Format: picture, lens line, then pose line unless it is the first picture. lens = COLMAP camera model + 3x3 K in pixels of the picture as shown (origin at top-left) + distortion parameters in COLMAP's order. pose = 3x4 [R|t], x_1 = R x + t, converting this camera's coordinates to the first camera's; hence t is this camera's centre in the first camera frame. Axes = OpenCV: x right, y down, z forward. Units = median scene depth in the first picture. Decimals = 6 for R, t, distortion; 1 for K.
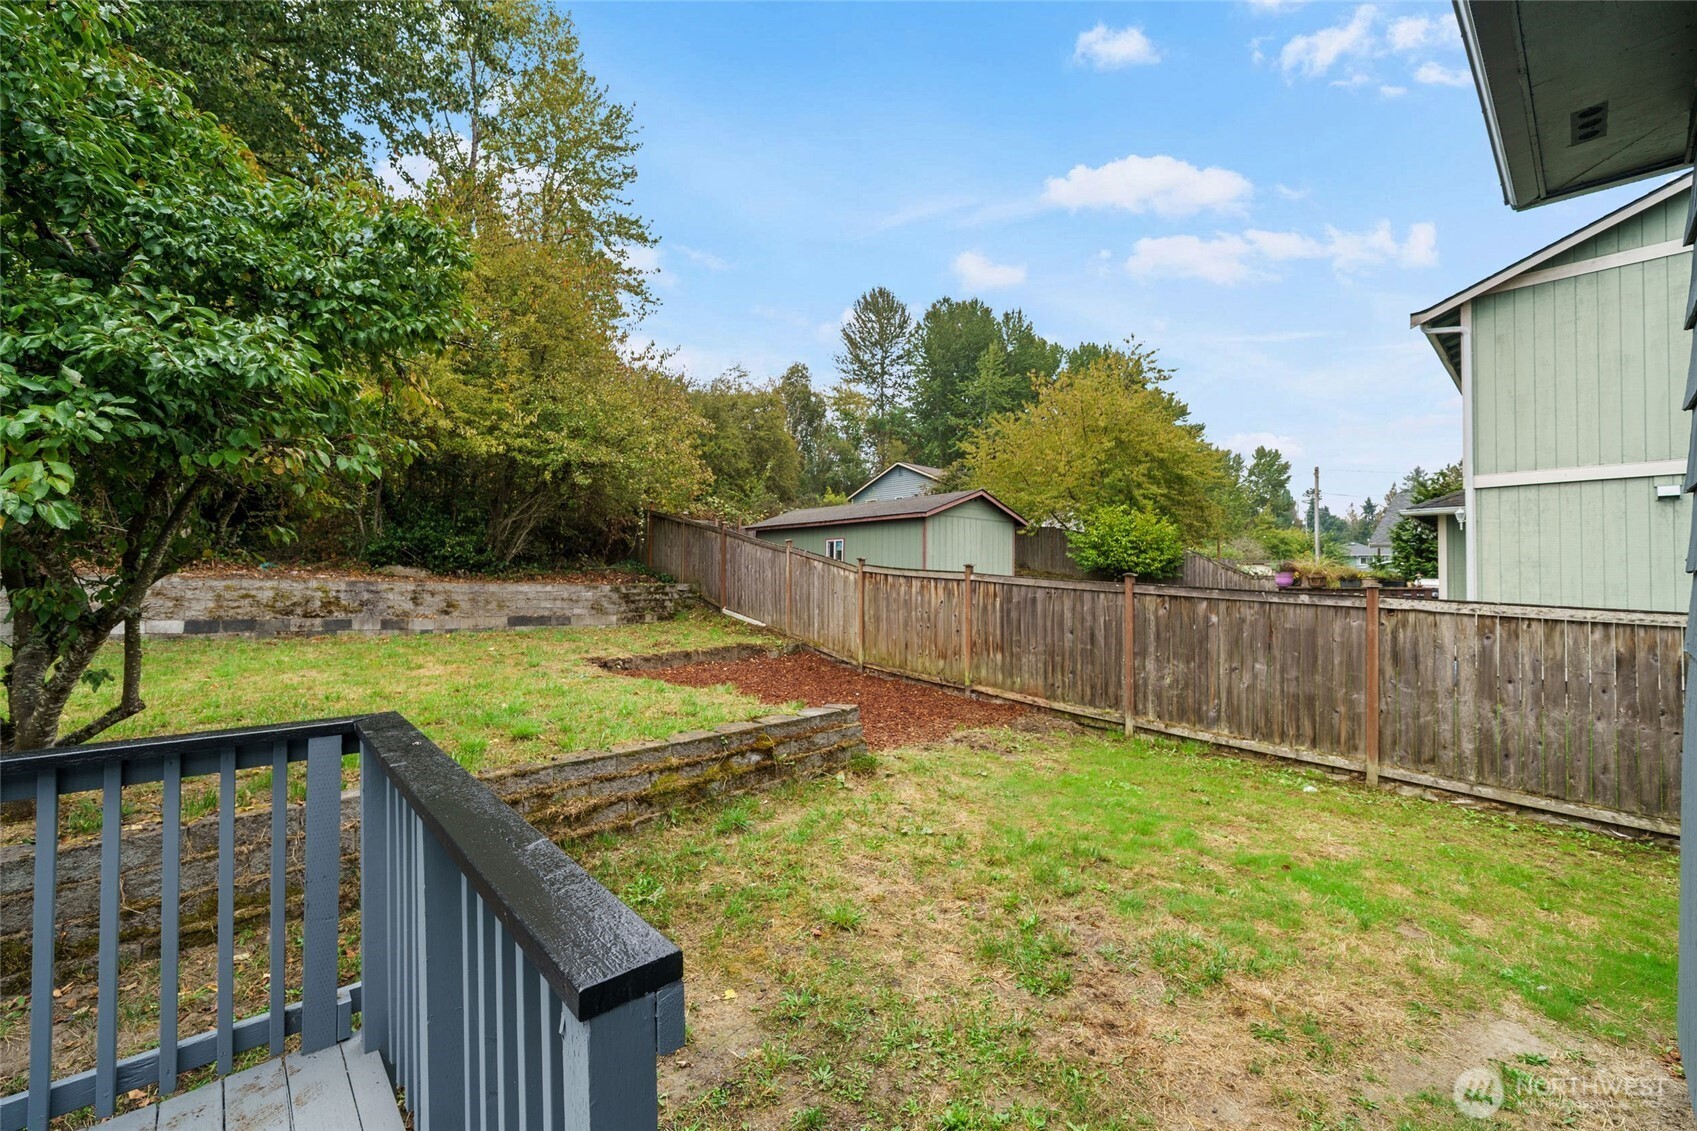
lens RADIAL K [[692.7, 0, 838.4], [0, 692.7, 563.7], [0, 0, 1]] dist [-0.000553, -0.000094]
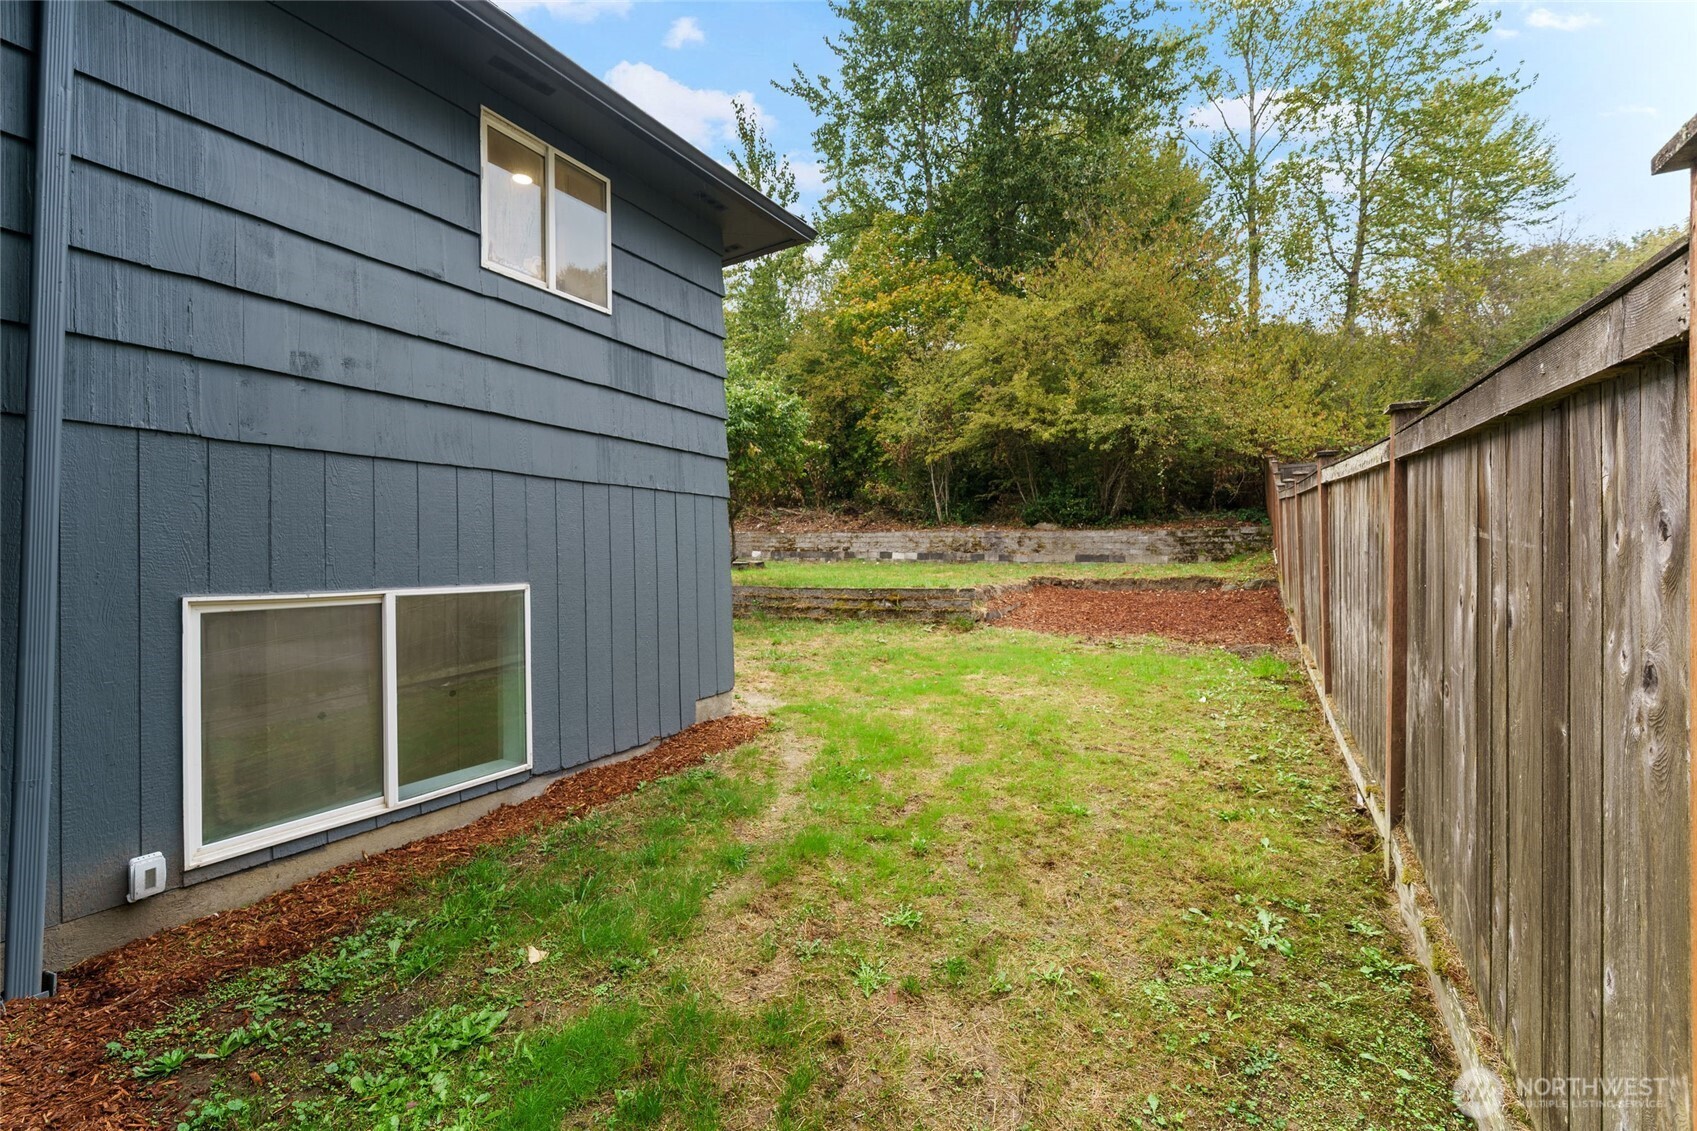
lens RADIAL K [[692.7, 0, 838.4], [0, 692.7, 563.7], [0, 0, 1]] dist [-0.000553, -0.000094]
pose [[0.303869, 0.003199, -0.952709, 0.819181], [0.032909, 0.999362, 0.013852, 0.070924], [0.952145, -0.035562, 0.303570, 0.155864]]
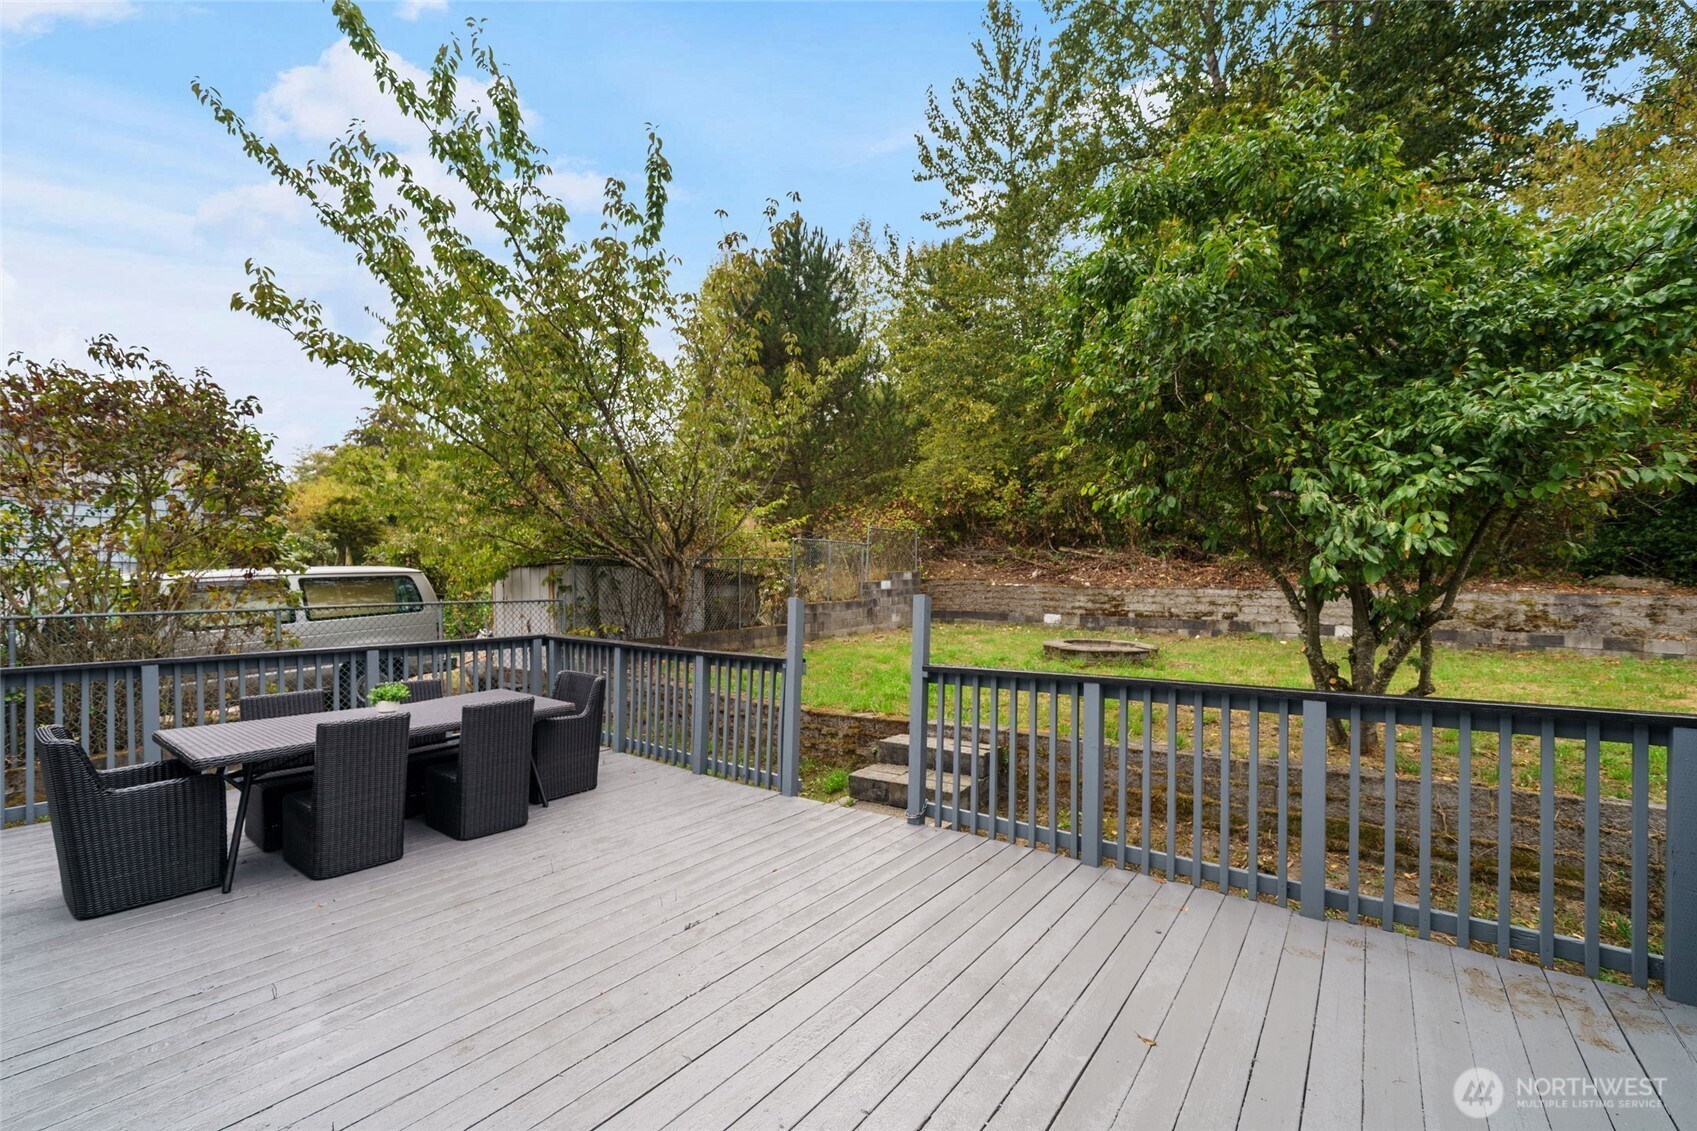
lens RADIAL K [[691.7, 0, 847.8], [0, 691.7, 596.2], [0, 0, 1]] dist [-0.001157, 0.000011]
pose [[0.184929, 0.001041, -0.982751, 0.018222], [0.025051, 0.999670, 0.005773, -0.000650], [0.982433, -0.025687, 0.184842, -0.097675]]
